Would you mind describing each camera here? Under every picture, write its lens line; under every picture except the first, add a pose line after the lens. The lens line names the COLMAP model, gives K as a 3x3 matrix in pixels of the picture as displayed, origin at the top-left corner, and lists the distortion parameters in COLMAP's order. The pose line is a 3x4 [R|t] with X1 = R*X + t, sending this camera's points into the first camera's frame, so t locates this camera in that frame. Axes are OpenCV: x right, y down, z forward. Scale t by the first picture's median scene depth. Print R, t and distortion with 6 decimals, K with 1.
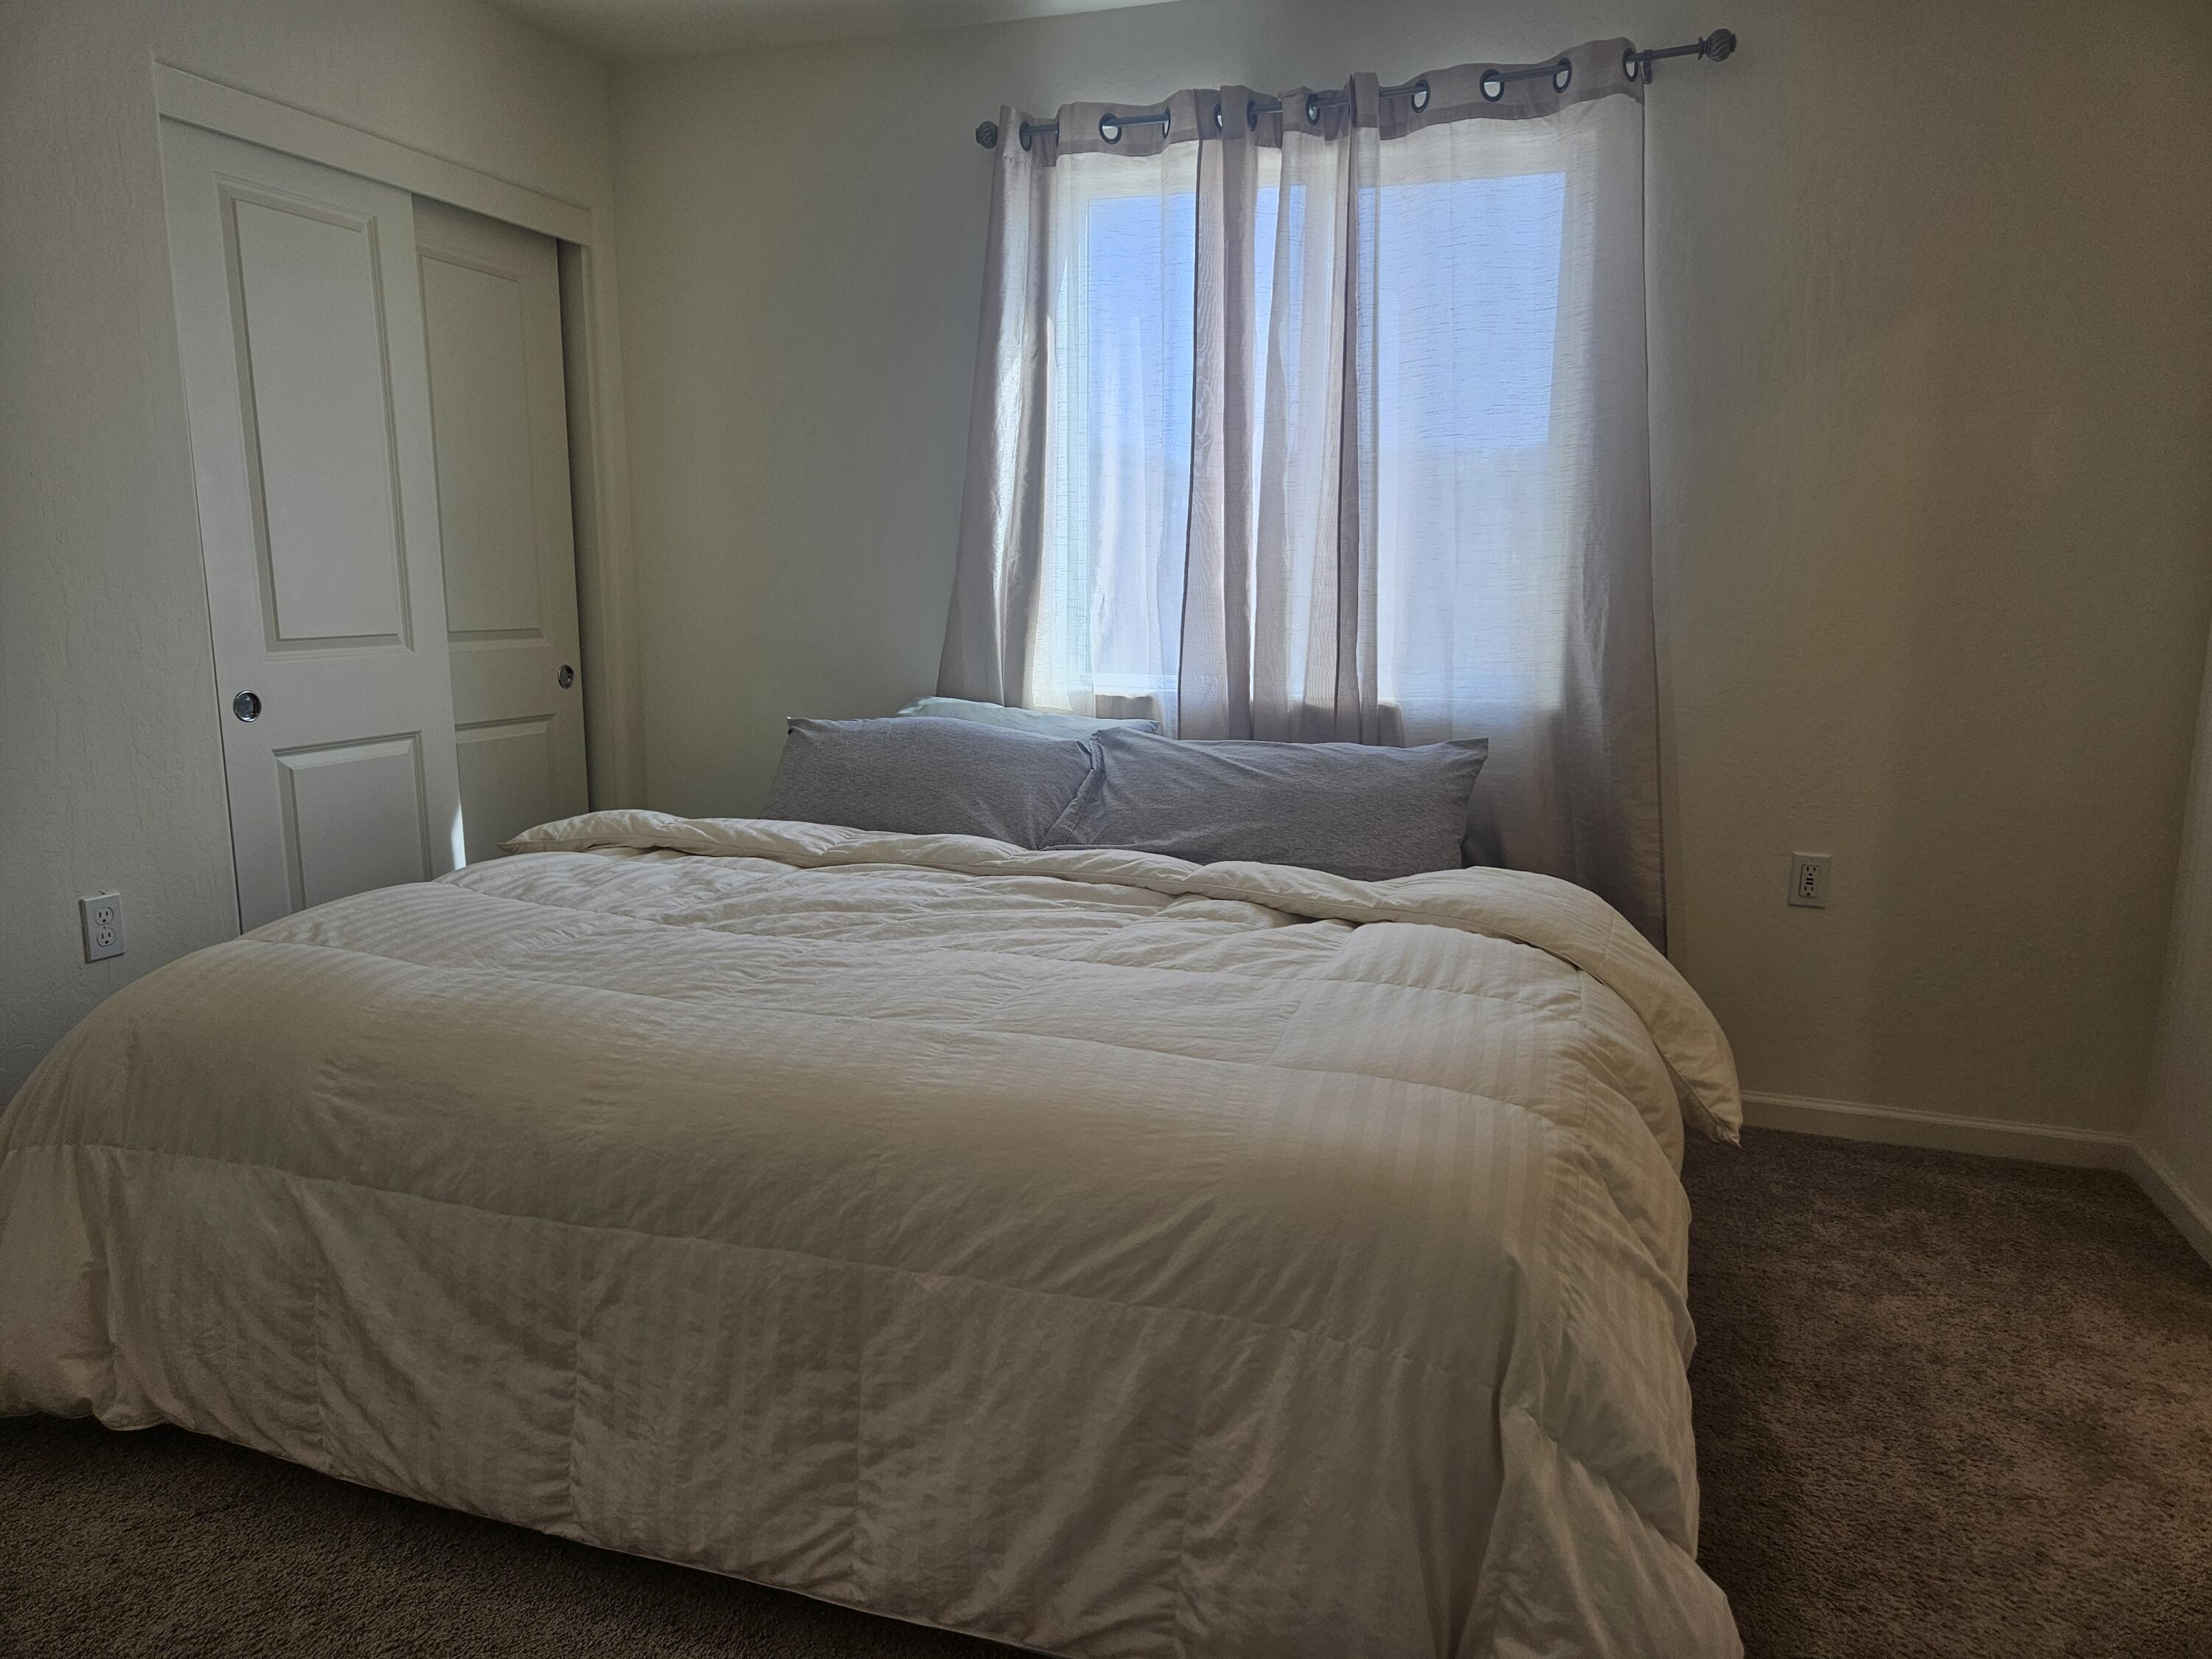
lens RADIAL K [[1484.2, 0, 1110.6], [0, 1484.2, 824.2], [0, 0, 1]] dist [0.009161, 0.002850]
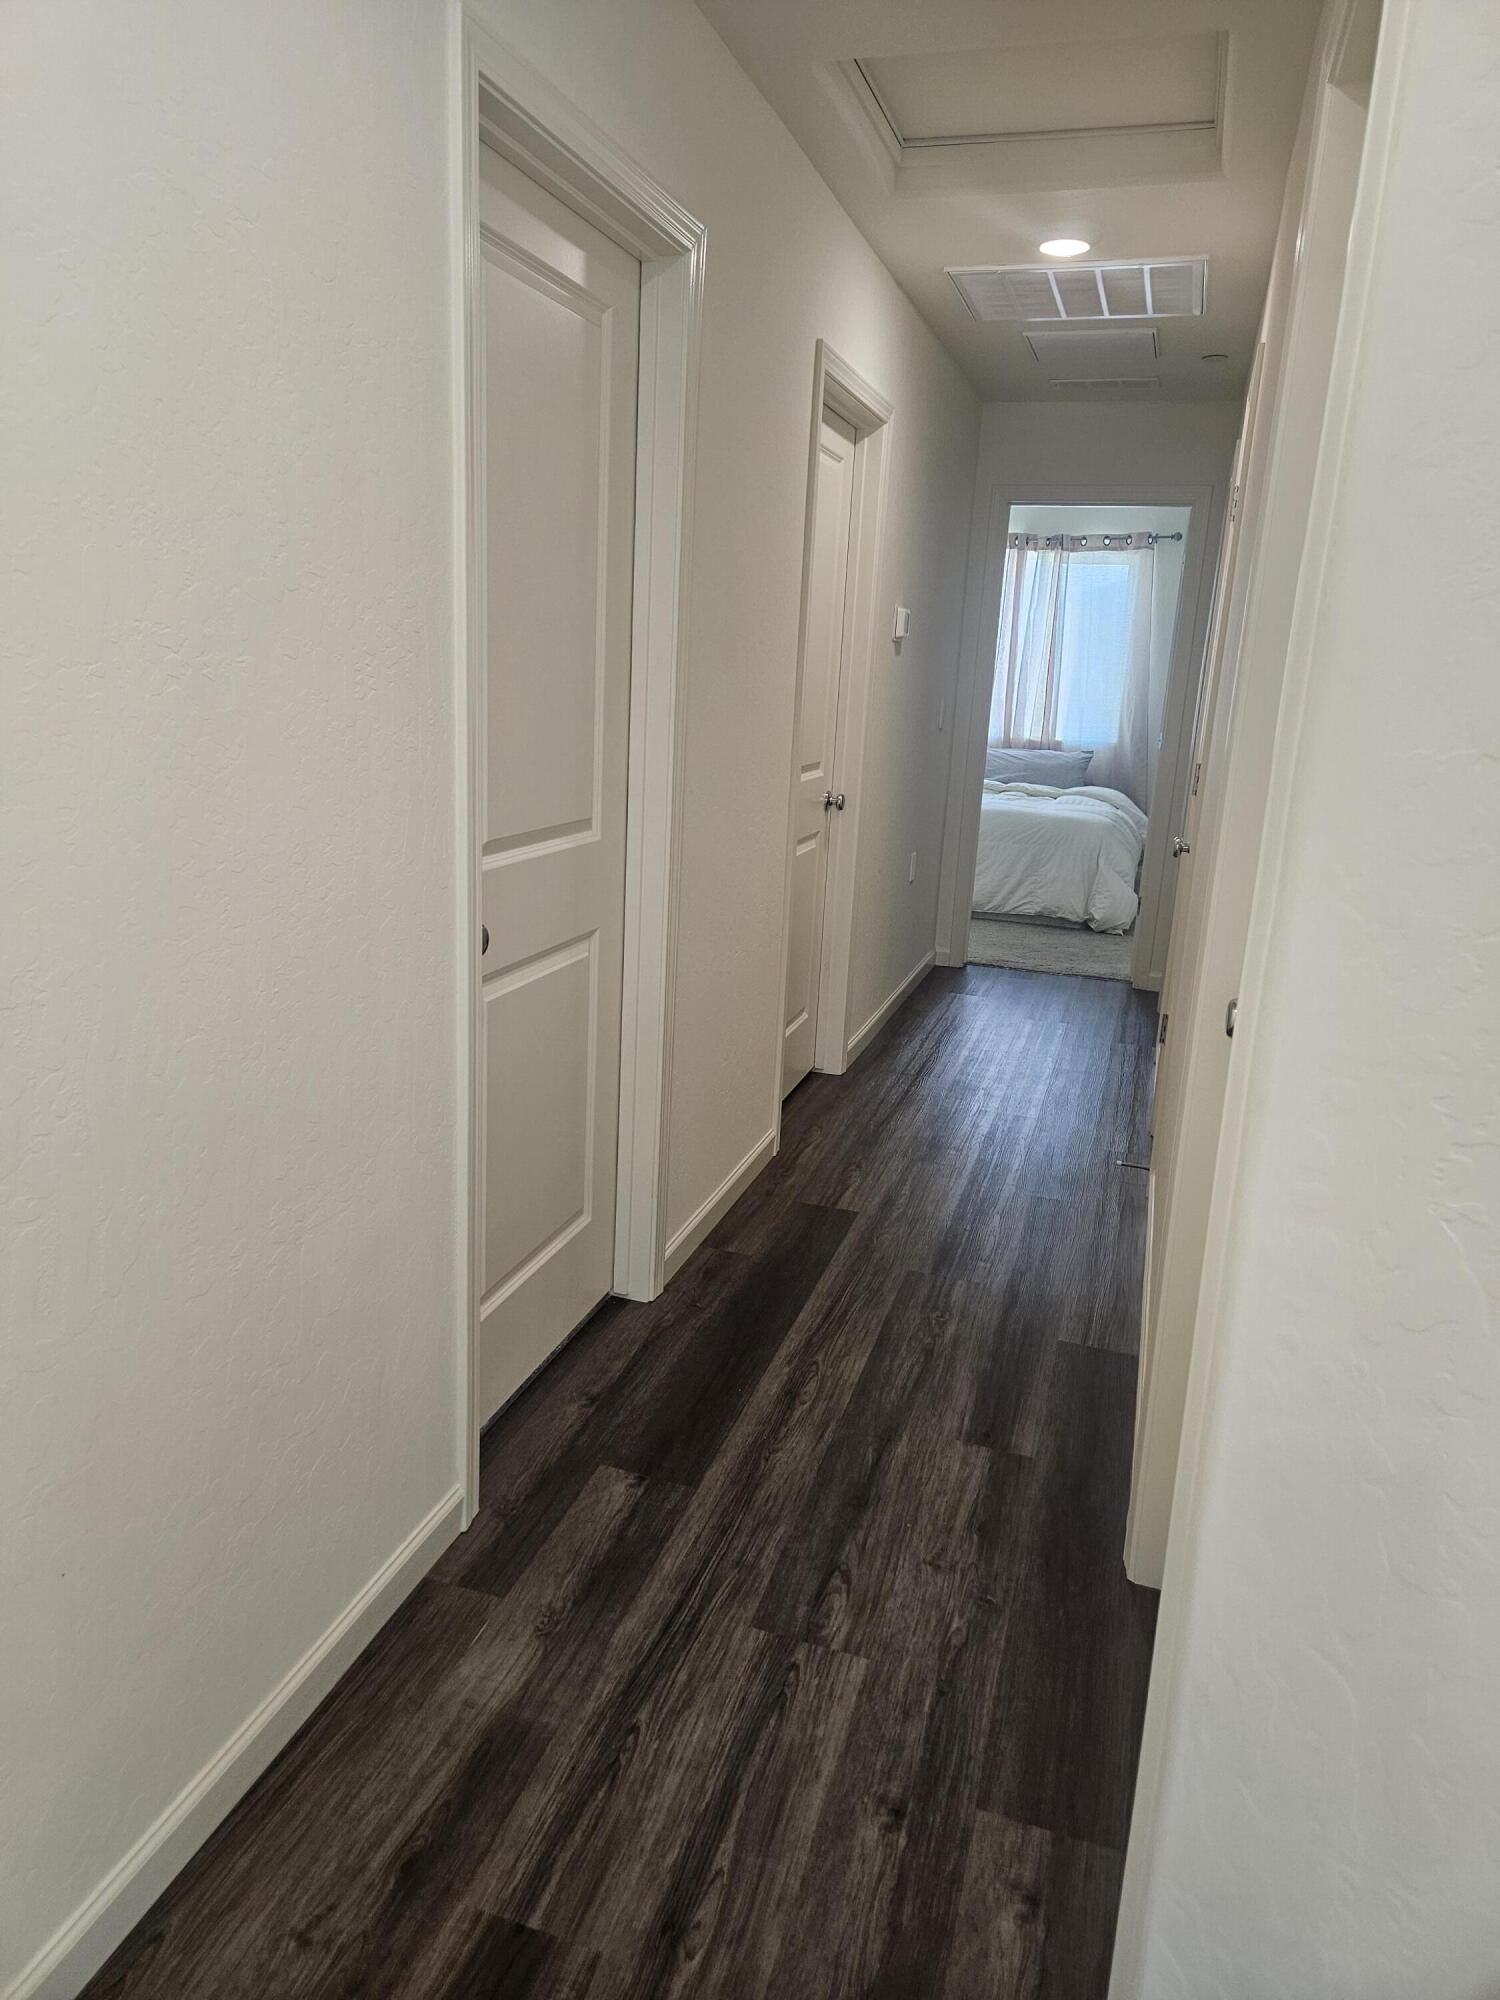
lens RADIAL K [[1342.0, 0, 743.1], [0, 1342.0, 1004.0], [0, 0, 1]] dist [0.009161, 0.002850]
pose [[0.998675, 0.036452, 0.036337, -0.580372], [-0.039325, 0.995875, 0.081777, 0.276668], [-0.033206, -0.083098, 0.995988, -1.889660]]
